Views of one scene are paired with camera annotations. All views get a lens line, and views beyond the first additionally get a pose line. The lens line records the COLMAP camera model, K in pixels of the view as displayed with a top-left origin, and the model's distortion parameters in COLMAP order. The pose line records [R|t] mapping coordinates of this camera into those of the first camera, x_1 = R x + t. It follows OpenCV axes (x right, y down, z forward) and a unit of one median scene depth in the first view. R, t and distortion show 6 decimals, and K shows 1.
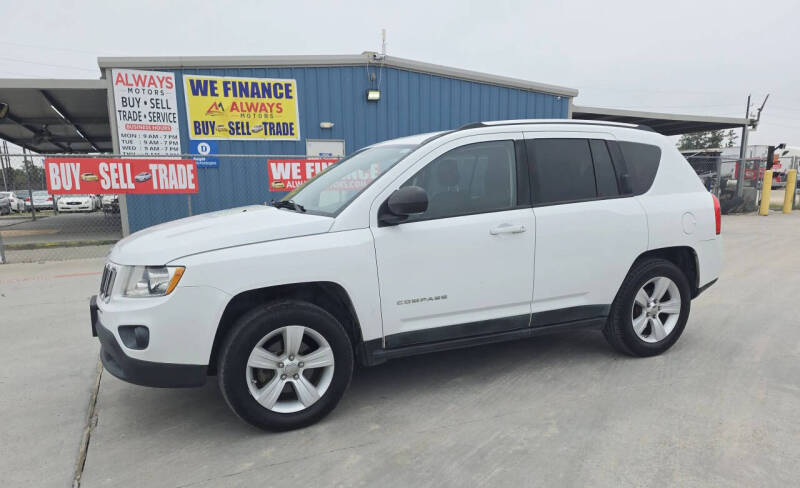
lens RADIAL K [[567.2, 0, 396.6], [0, 567.2, 292.4], [0, 0, 1]] dist [0.088948, -0.130373]
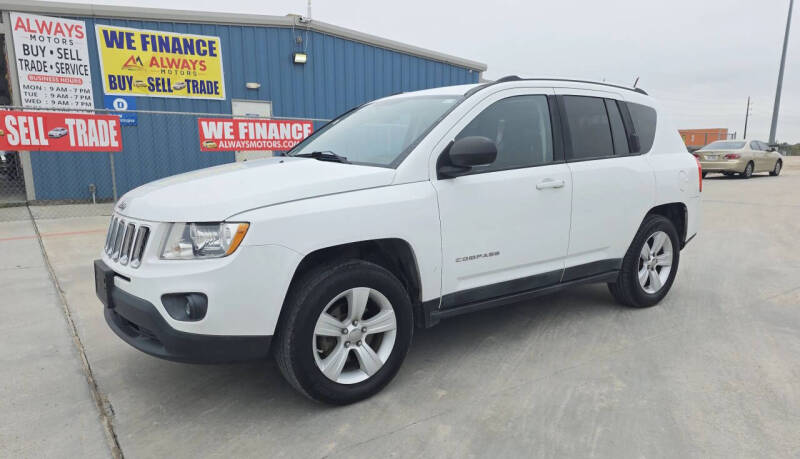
lens RADIAL K [[542.1, 0, 404.1], [0, 542.1, 255.1], [0, 0, 1]] dist [0.048164, -0.035216]
pose [[0.979852, -0.020629, 0.198656, -0.068393], [0.020565, 0.999786, 0.002383, 0.001600], [-0.198663, 0.001750, 0.980066, 0.034121]]
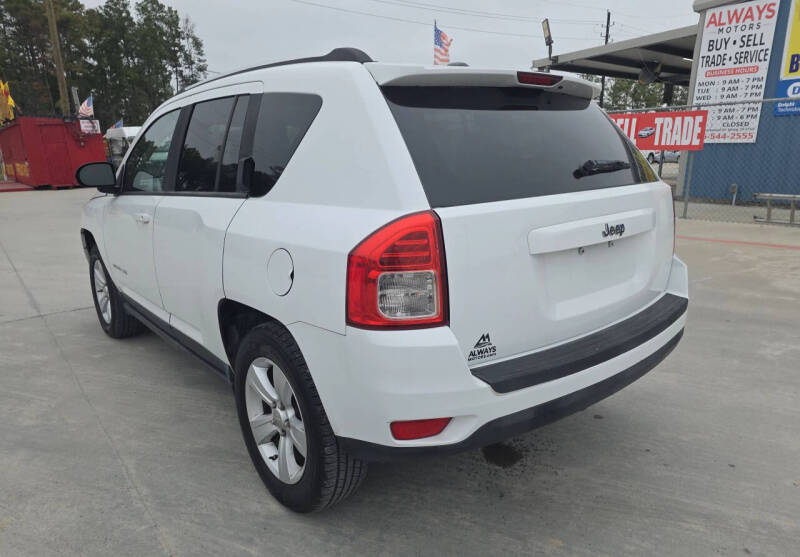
lens RADIAL K [[553.9, 0, 400.0], [0, 553.9, 278.5], [0, 0, 1]] dist [0.015590, 0.000321]
pose [[0.249110, 0.239866, -0.938301, 0.309029], [-0.167540, 0.964909, 0.202188, -0.071688], [0.953873, 0.106836, 0.280556, 0.320394]]
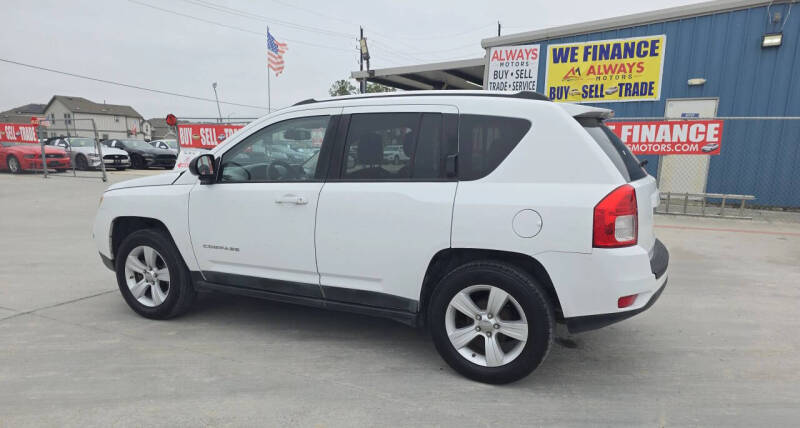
lens RADIAL K [[548.9, 0, 402.3], [0, 548.9, 245.4], [0, 0, 1]] dist [0.063677, -0.054000]
pose [[0.636403, 0.167473, -0.752957, 0.312798], [-0.168731, 0.982730, 0.075966, -0.039018], [0.752676, 0.078702, 0.653670, 0.136954]]
